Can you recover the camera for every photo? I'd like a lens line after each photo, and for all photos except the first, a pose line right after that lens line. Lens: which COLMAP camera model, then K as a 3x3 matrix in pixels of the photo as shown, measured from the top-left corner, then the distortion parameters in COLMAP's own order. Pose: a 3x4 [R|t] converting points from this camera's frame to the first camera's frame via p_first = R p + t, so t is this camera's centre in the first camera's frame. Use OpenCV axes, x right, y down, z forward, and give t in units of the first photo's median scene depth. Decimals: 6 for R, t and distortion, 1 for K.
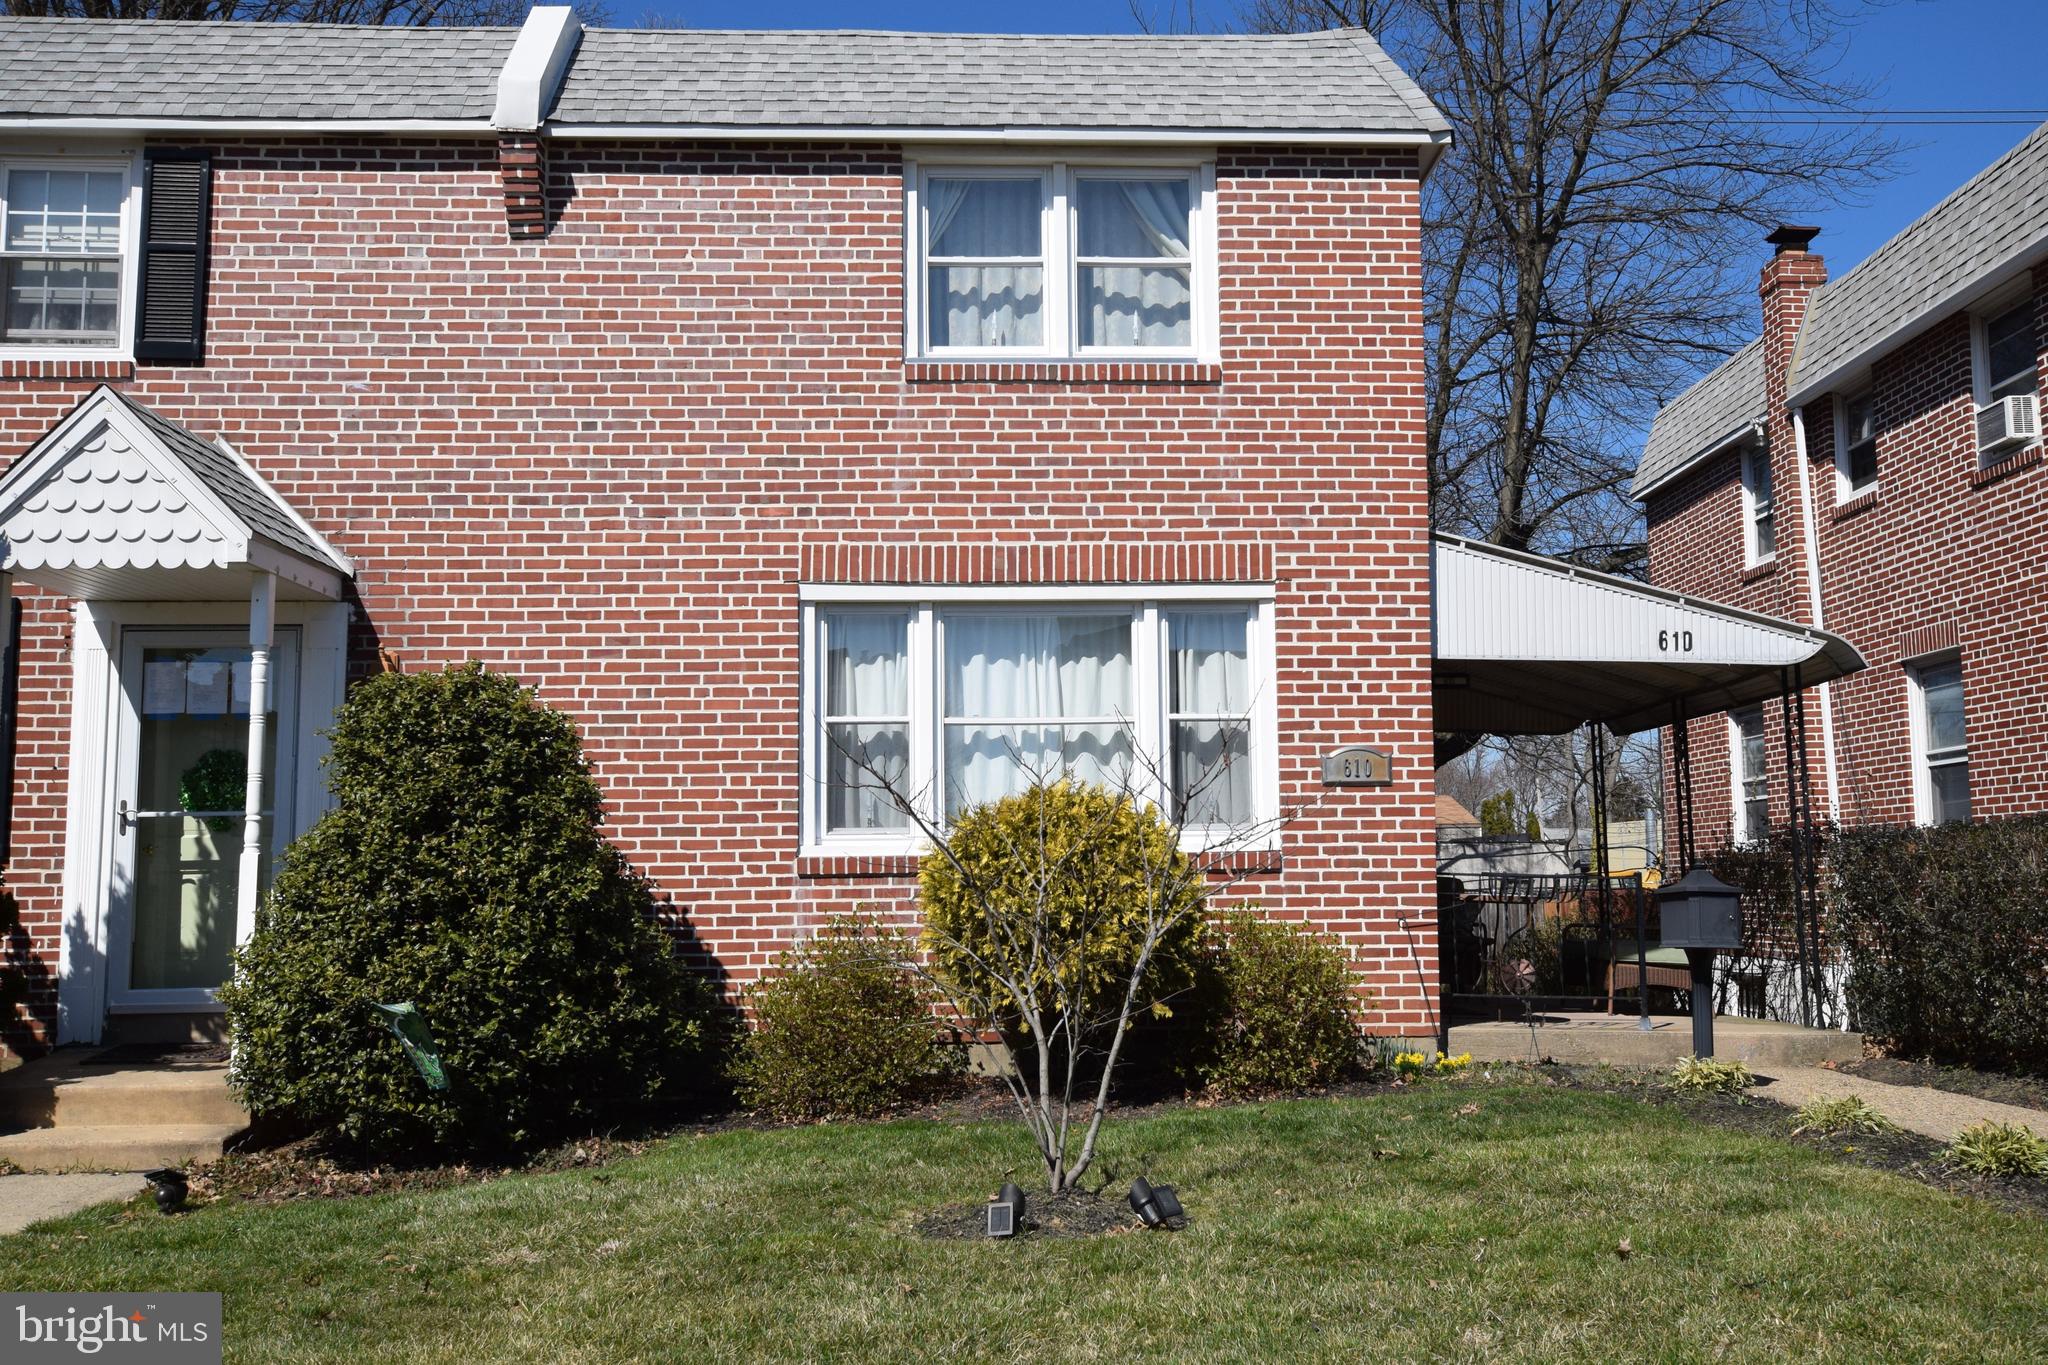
lens RADIAL K [[1740.1, 0, 1024.0], [0, 1740.1, 682.5], [0, 0, 1]] dist [-0.006701, 0.008489]
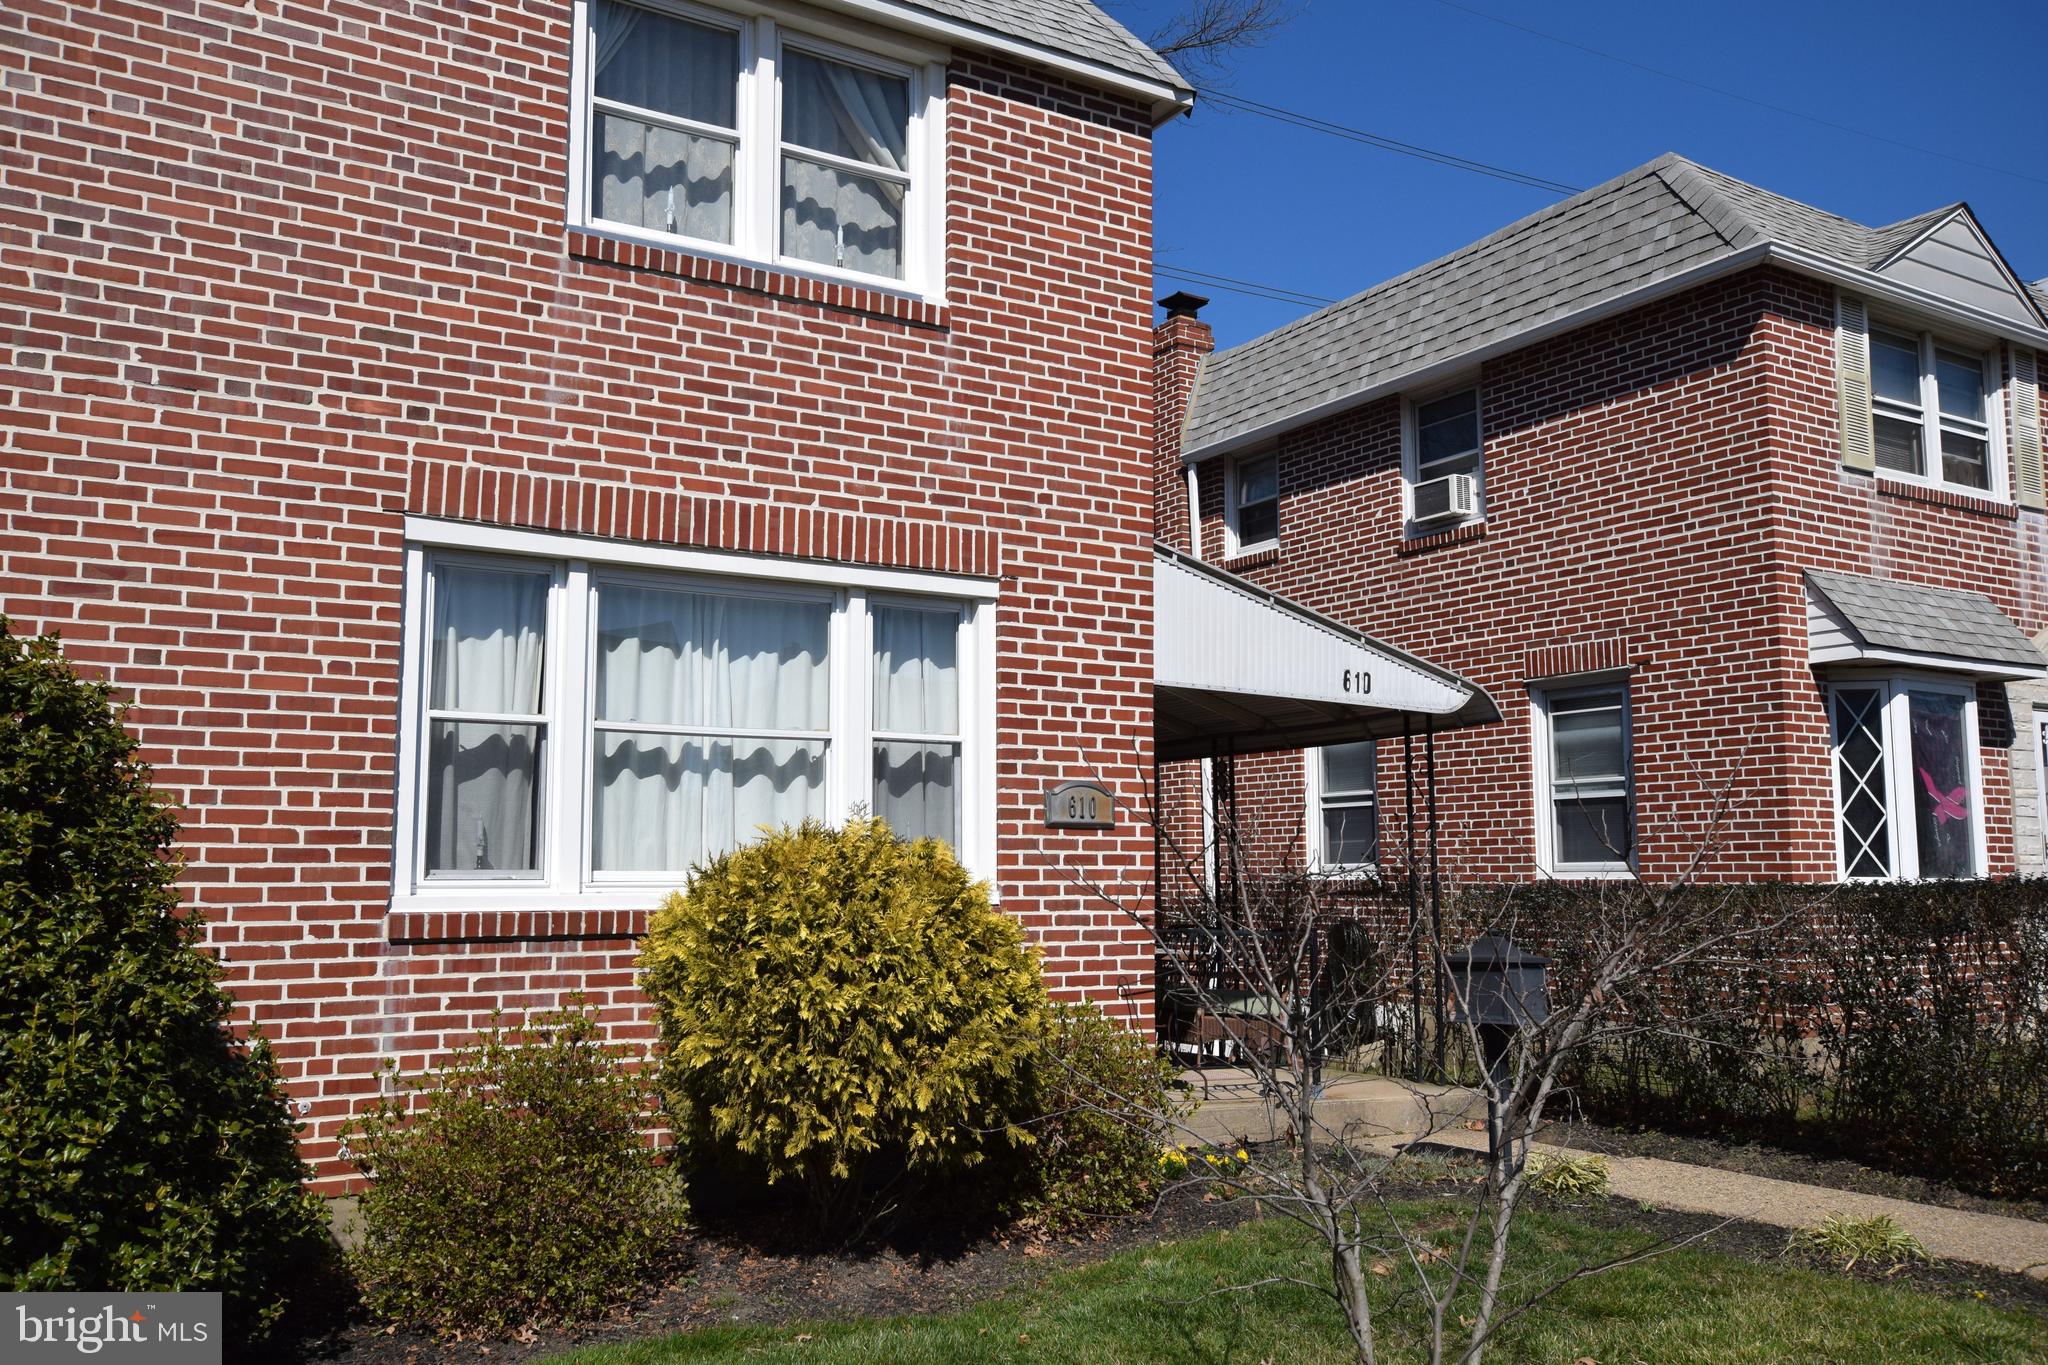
lens RADIAL K [[1653.8, 0, 1024.0], [0, 1653.8, 682.5], [0, 0, 1]] dist [-0.012015, 0.053250]
pose [[0.881493, 0.066978, 0.467423, -0.212399], [-0.064391, 0.997692, -0.021529, 0.007634], [-0.467786, -0.011121, 0.883772, 0.300591]]
